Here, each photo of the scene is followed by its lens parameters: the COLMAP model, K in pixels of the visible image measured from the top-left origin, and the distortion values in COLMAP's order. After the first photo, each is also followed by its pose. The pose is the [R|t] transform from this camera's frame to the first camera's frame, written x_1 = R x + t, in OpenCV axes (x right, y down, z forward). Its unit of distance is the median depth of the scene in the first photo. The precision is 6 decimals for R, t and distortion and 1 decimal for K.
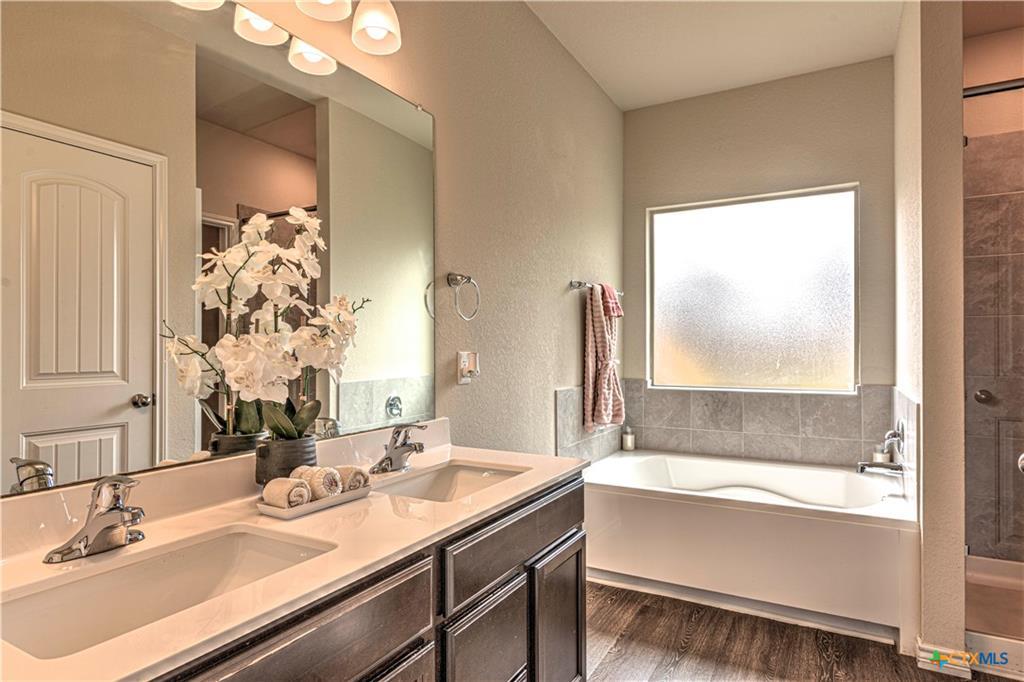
lens RADIAL K [[586.9, 0, 511.9], [0, 586.9, 341.5], [0, 0, 1]] dist [-0.006206, -0.001033]
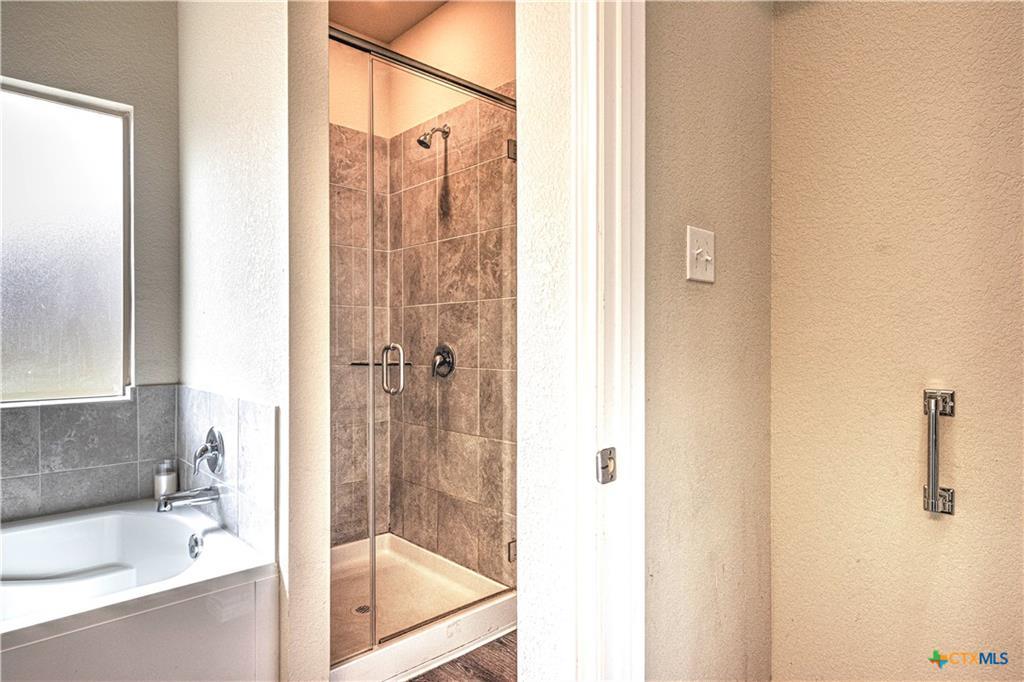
lens RADIAL K [[586.9, 0, 512.2], [0, 586.9, 337.5], [0, 0, 1]] dist [-0.006206, -0.001033]
pose [[0.305294, 0.004406, 0.952248, 0.045606], [-0.010643, 0.999943, -0.001214, 0.009809], [-0.952199, -0.009764, 0.305324, 0.327029]]
